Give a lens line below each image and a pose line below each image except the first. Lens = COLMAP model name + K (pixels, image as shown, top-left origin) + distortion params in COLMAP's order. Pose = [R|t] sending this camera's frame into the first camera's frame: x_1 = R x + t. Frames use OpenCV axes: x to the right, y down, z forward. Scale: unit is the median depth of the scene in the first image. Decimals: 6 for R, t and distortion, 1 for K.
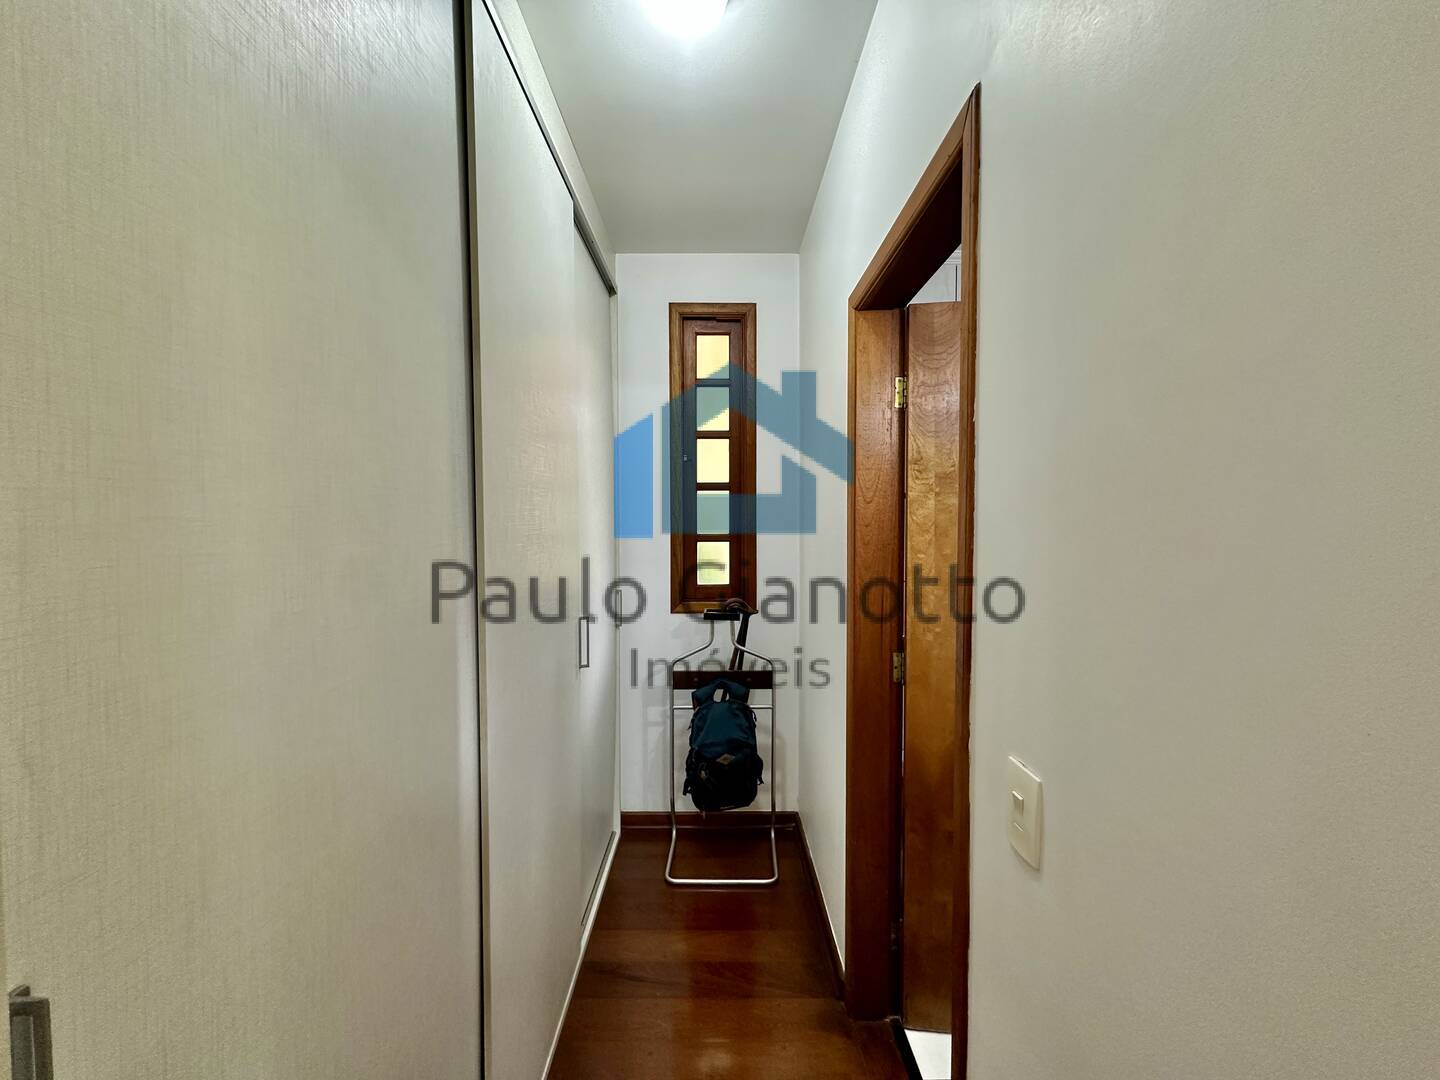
lens RADIAL K [[576.8, 0, 720.0], [0, 576.8, 537.1], [0, 0, 1]] dist [-0.002212, -0.000007]
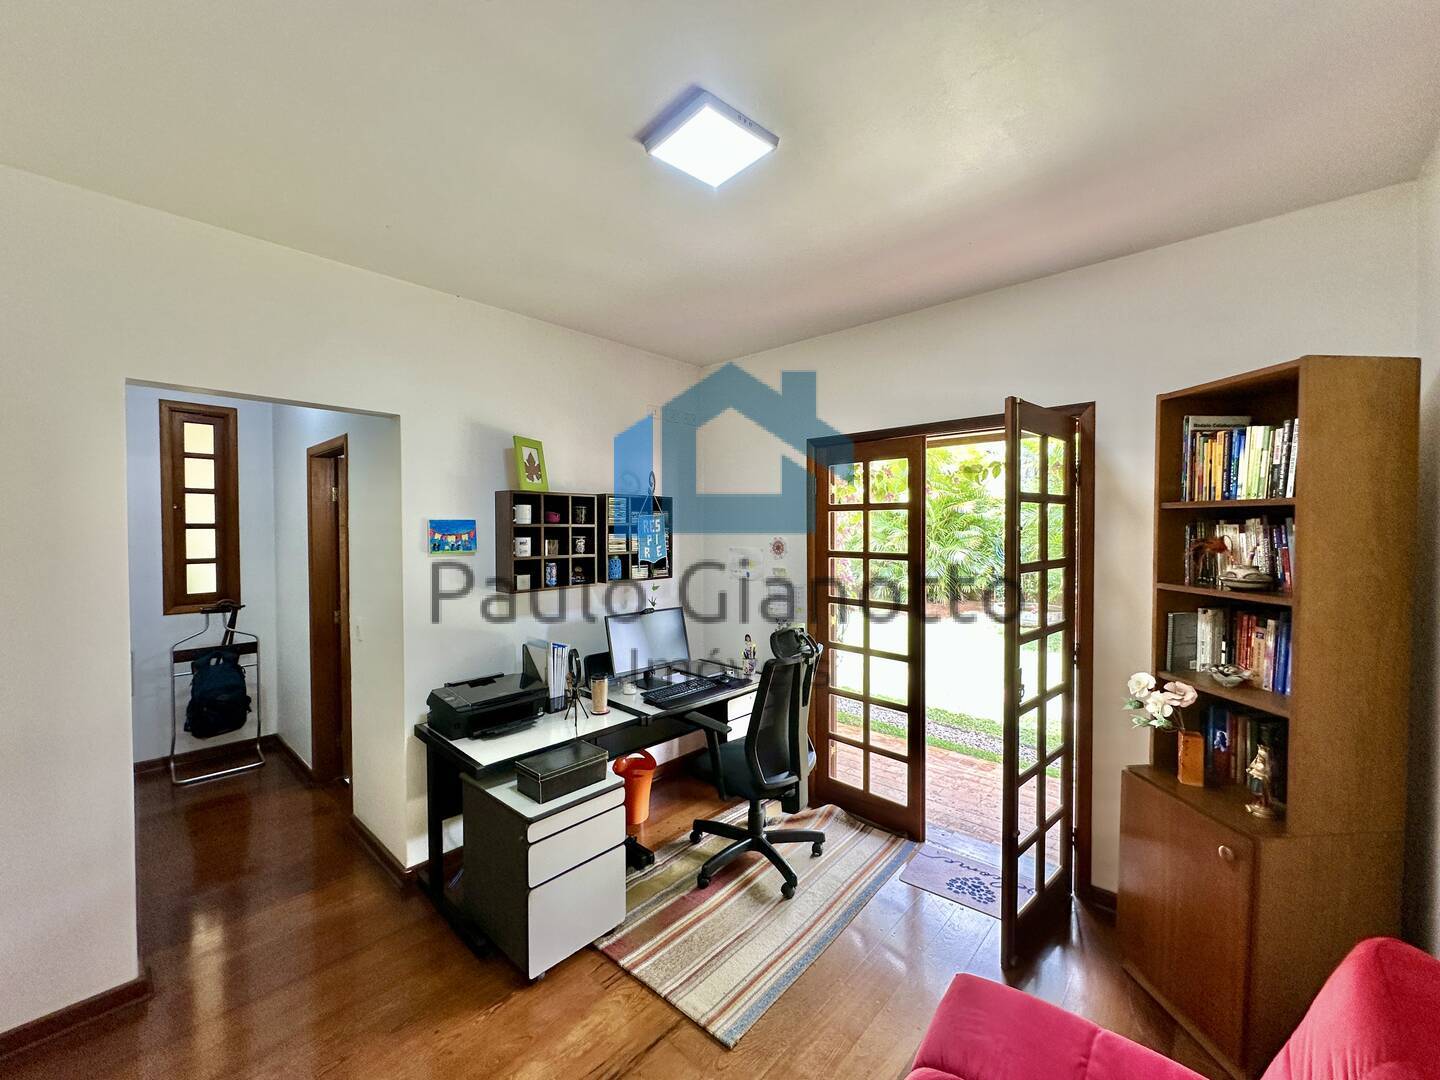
lens RADIAL K [[576.8, 0, 729.6], [0, 576.8, 535.7], [0, 0, 1]] dist [-0.002212, -0.000007]
pose [[0.676614, -0.013314, 0.736218, -0.198712], [0.023714, 0.999712, -0.003715, -0.028653], [-0.735956, 0.019973, 0.676735, -1.079976]]
